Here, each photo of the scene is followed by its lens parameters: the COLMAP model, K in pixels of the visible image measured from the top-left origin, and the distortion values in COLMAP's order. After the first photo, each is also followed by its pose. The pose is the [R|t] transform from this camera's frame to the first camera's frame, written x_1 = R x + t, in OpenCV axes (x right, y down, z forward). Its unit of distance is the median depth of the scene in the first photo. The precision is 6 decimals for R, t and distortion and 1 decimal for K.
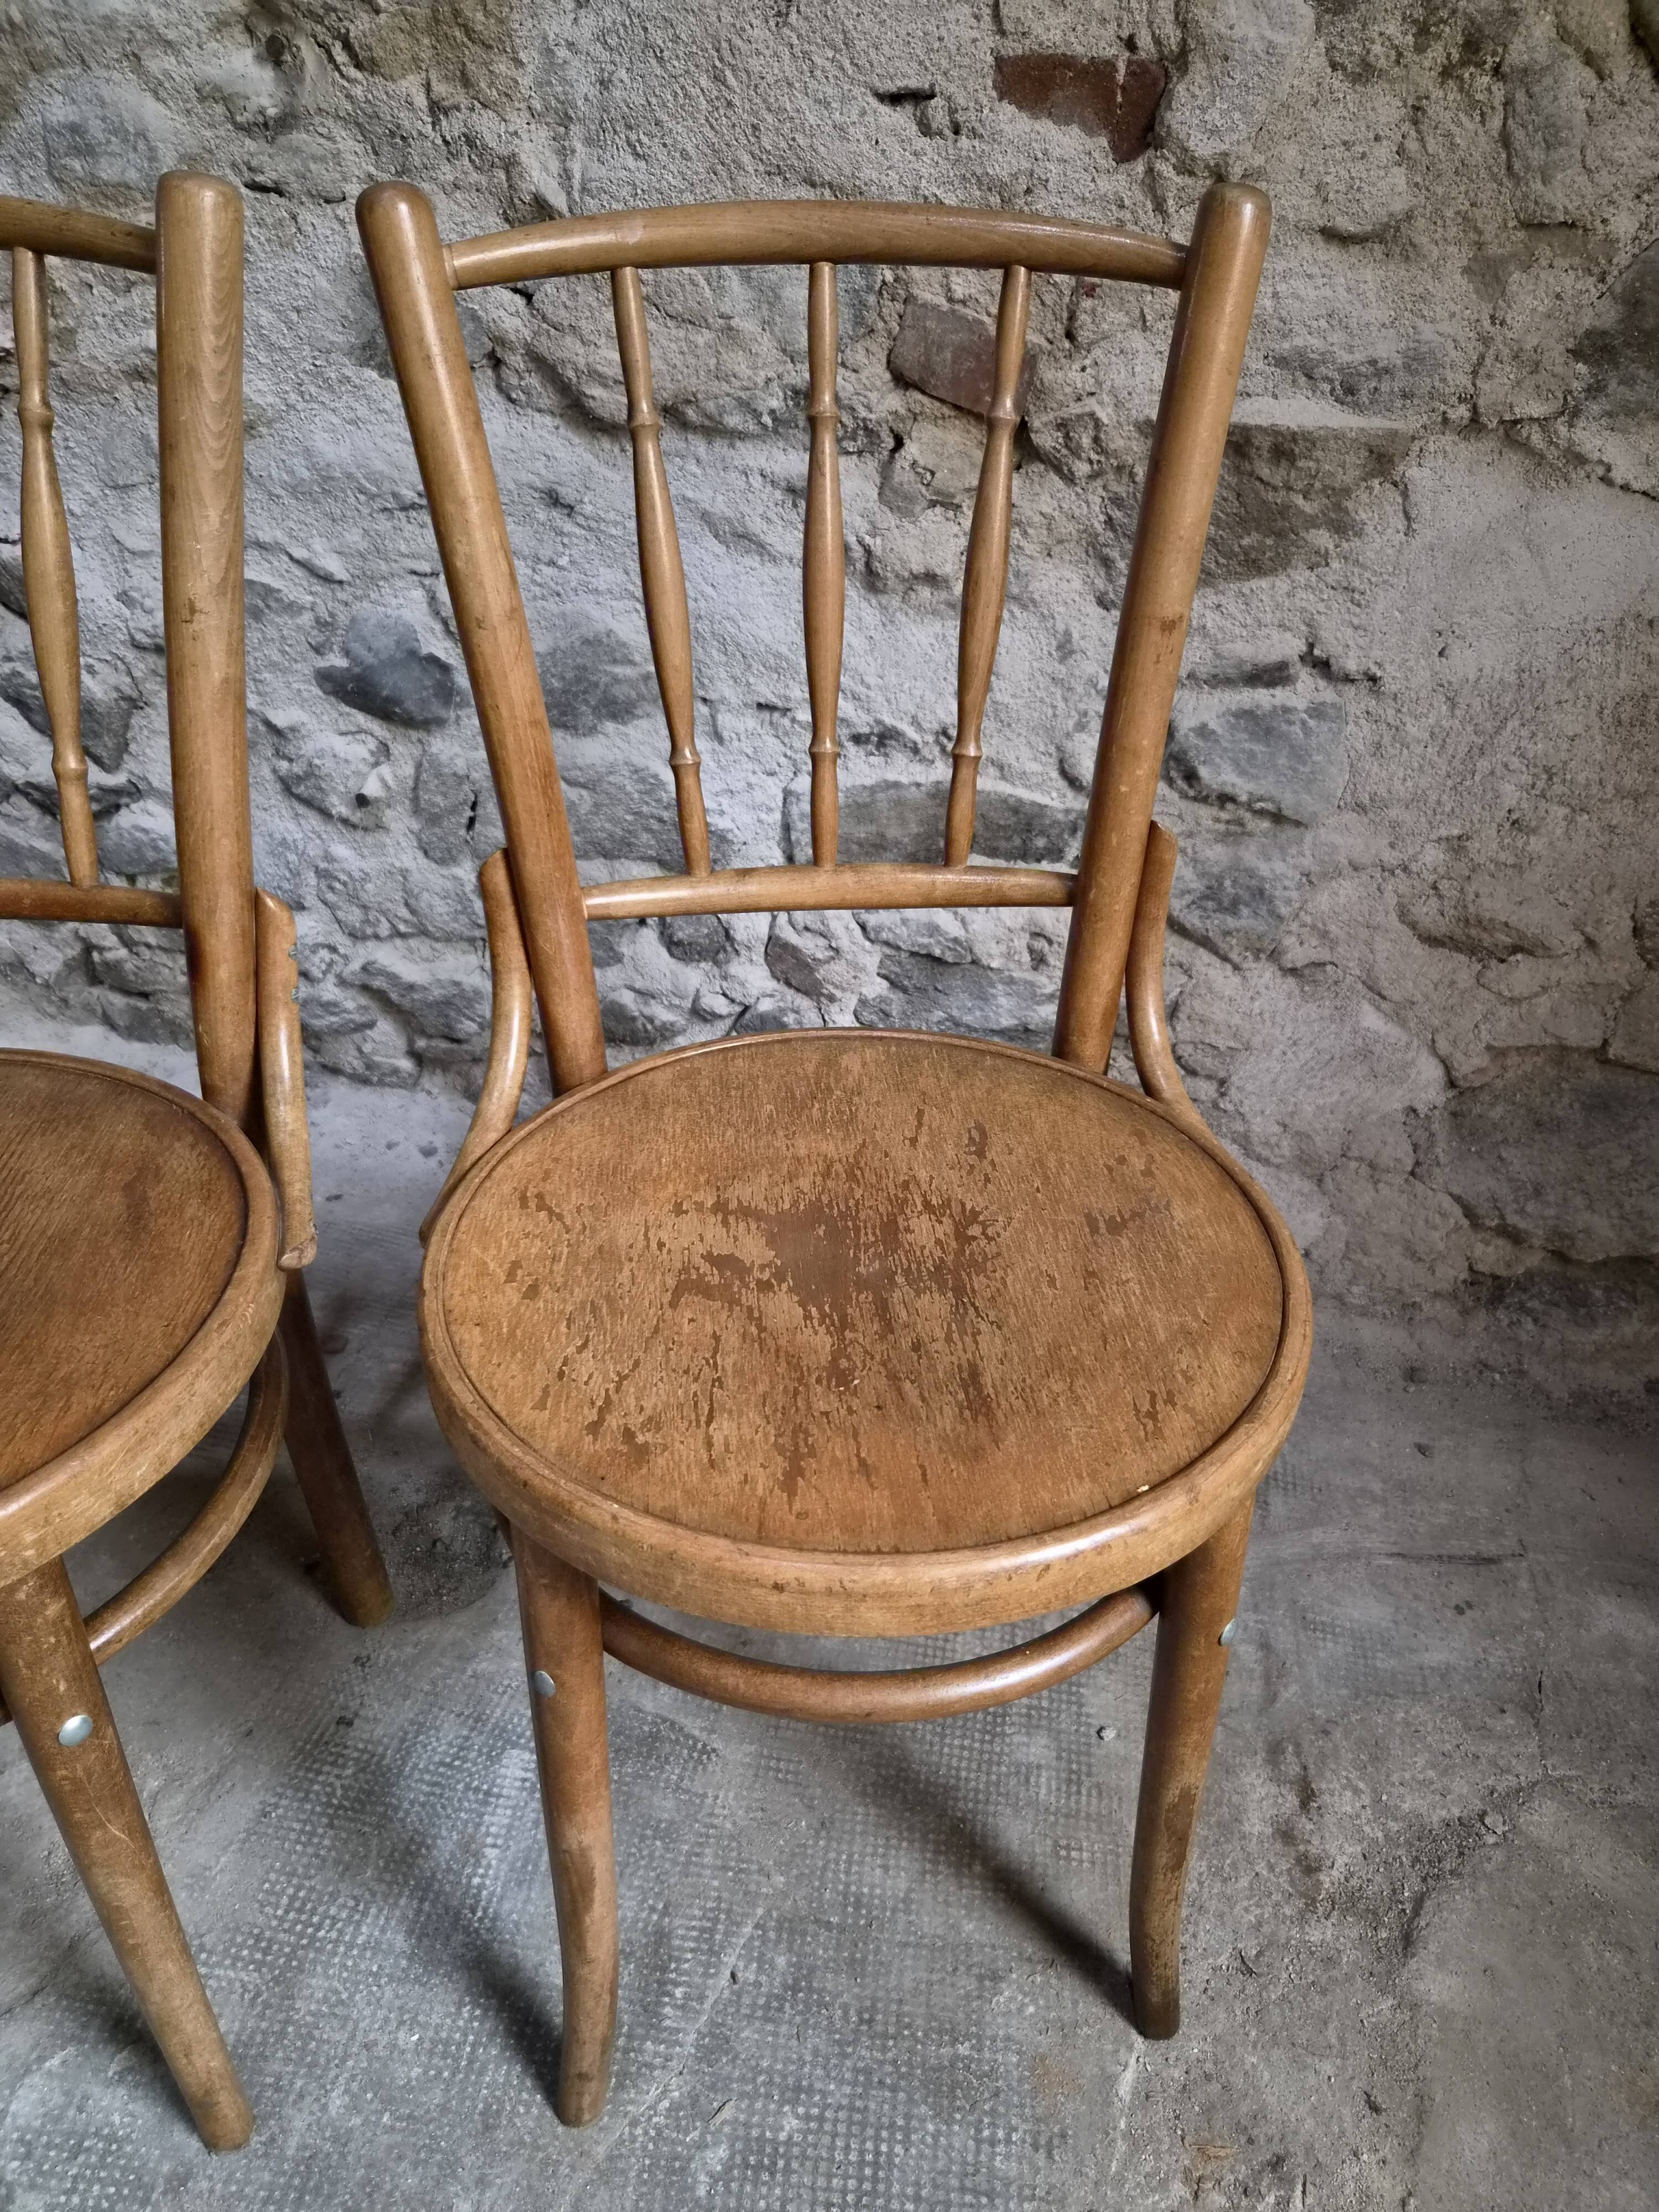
lens RADIAL K [[1497.3, 0, 837.7], [0, 1497.3, 1131.1], [0, 0, 1]] dist [0.065316, -0.052684]
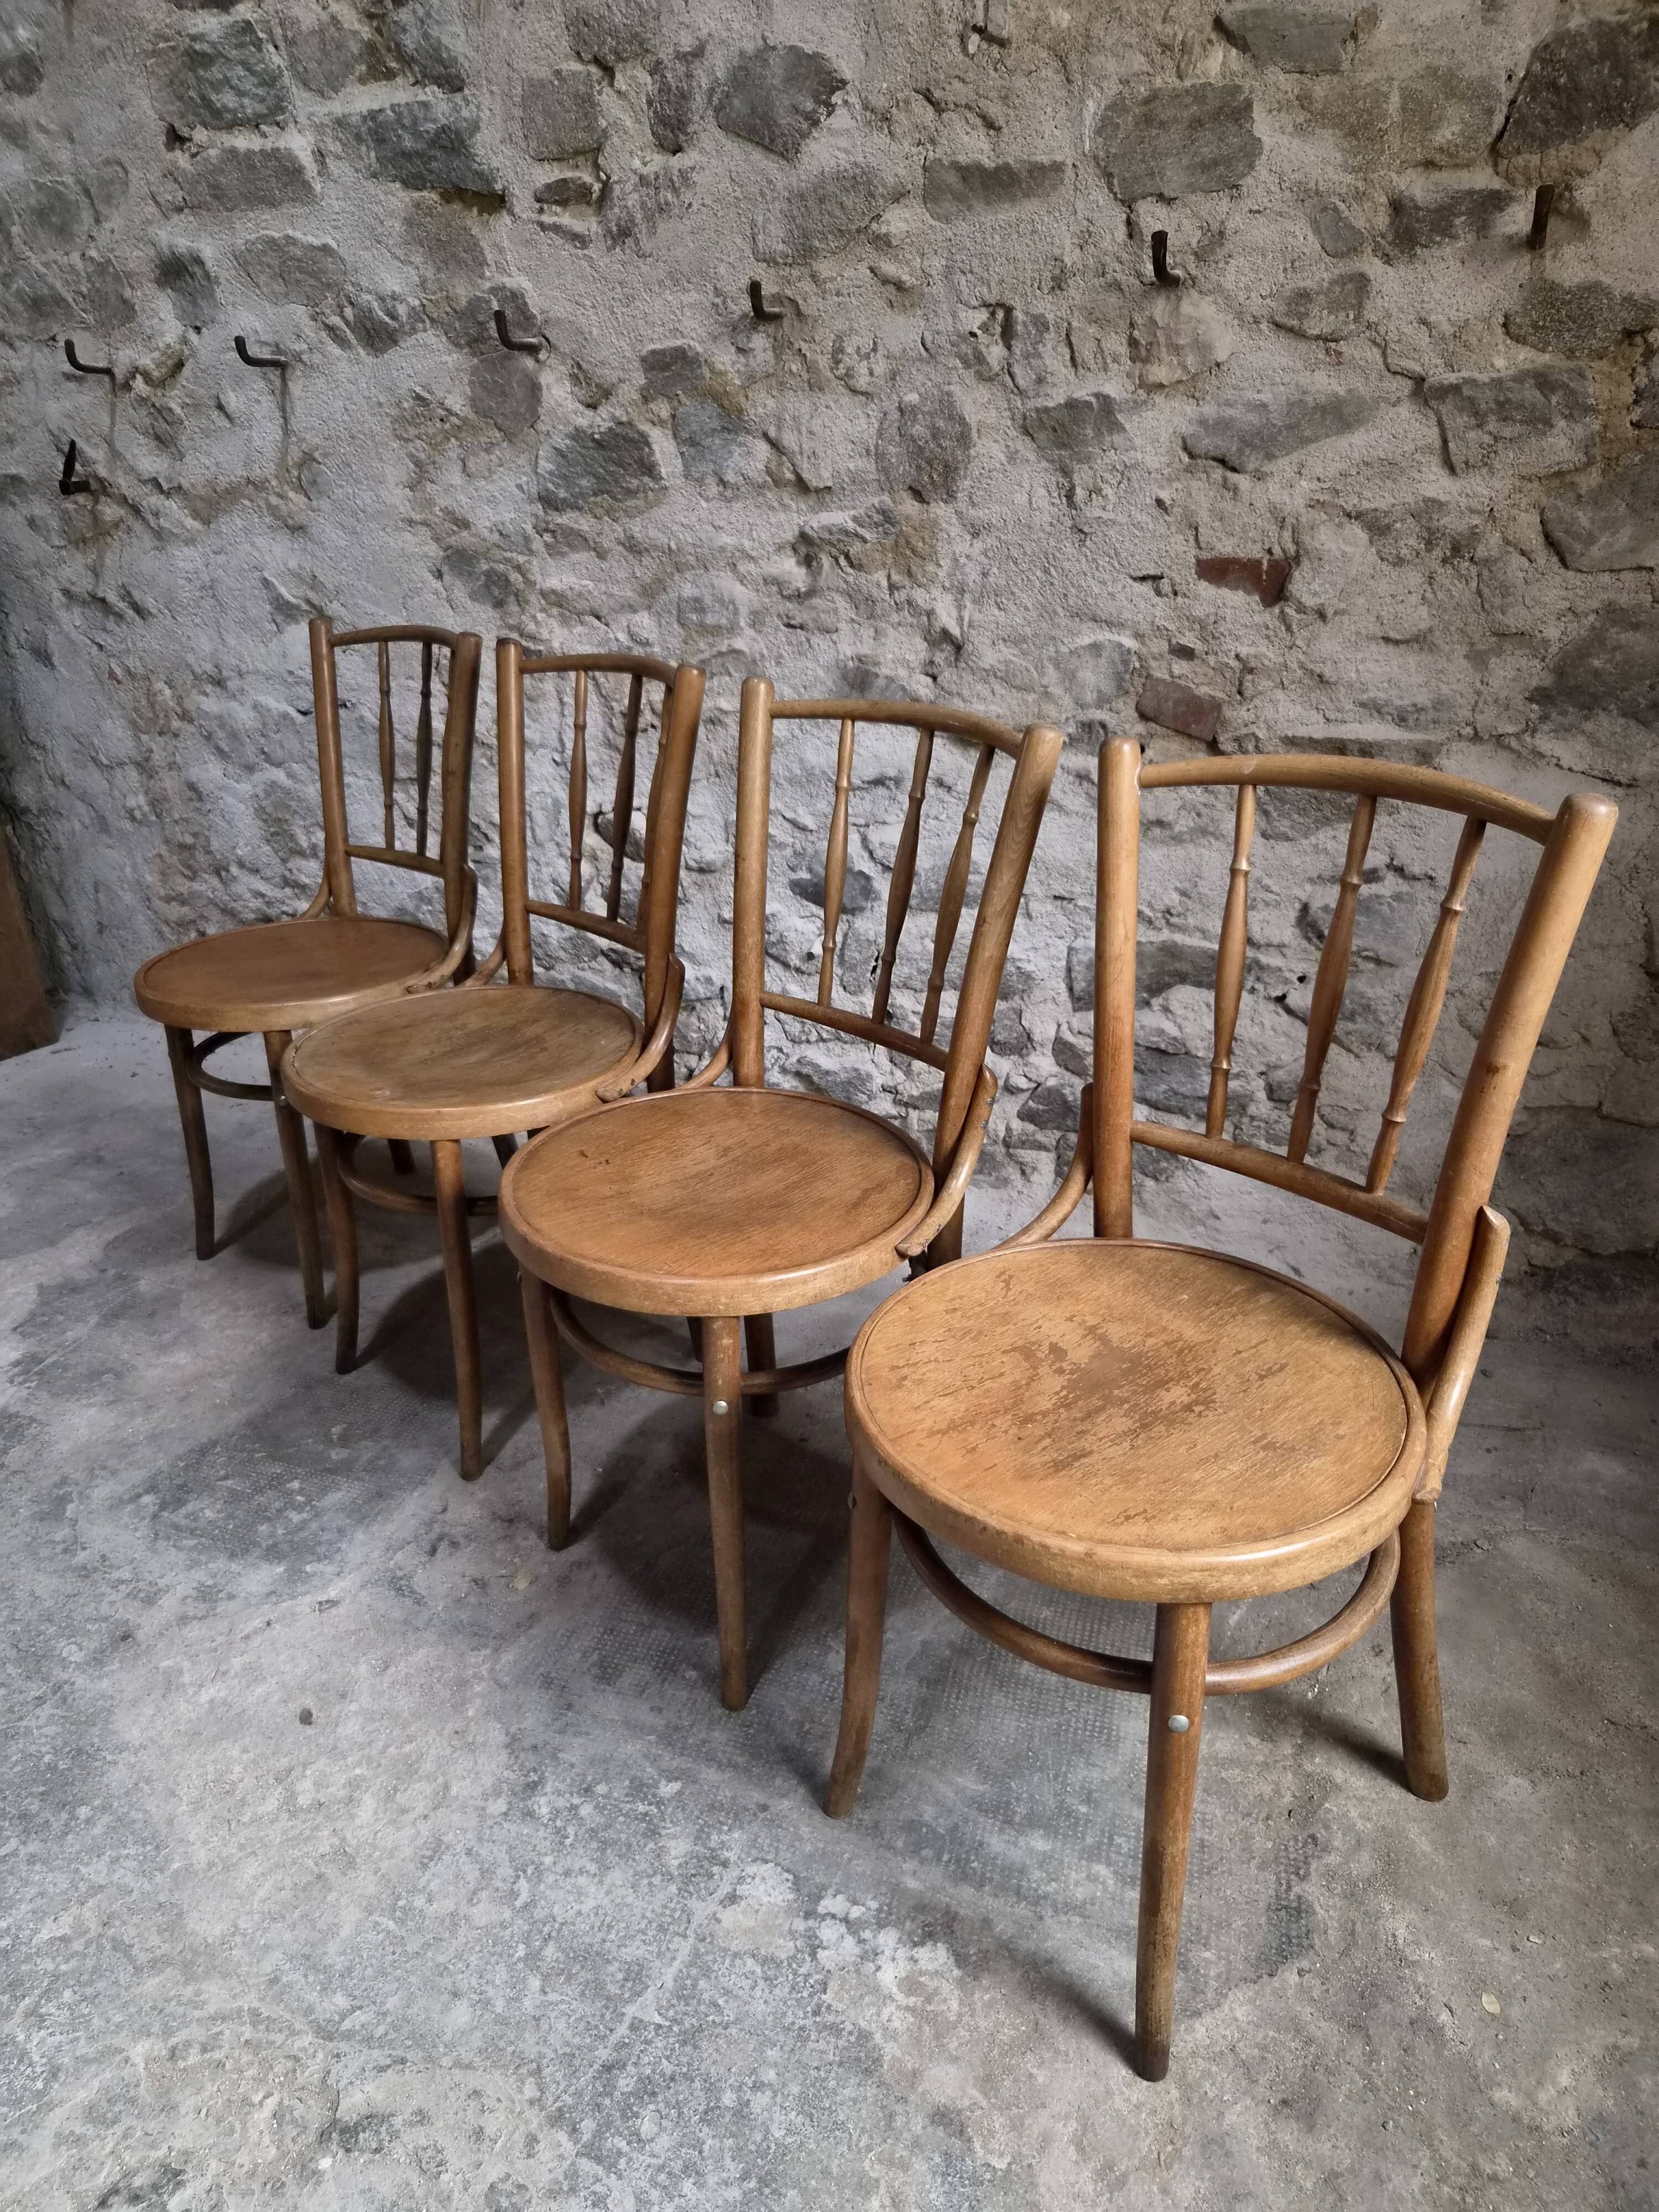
lens RADIAL K [[1497.3, 0, 816.5], [0, 1497.3, 1125.5], [0, 0, 1]] dist [0.065316, -0.052684]
pose [[0.978541, 0.028071, -0.204129, 0.038731], [-0.056721, 0.989099, -0.135889, 0.224402], [0.198089, 0.144551, 0.969467, -0.675318]]
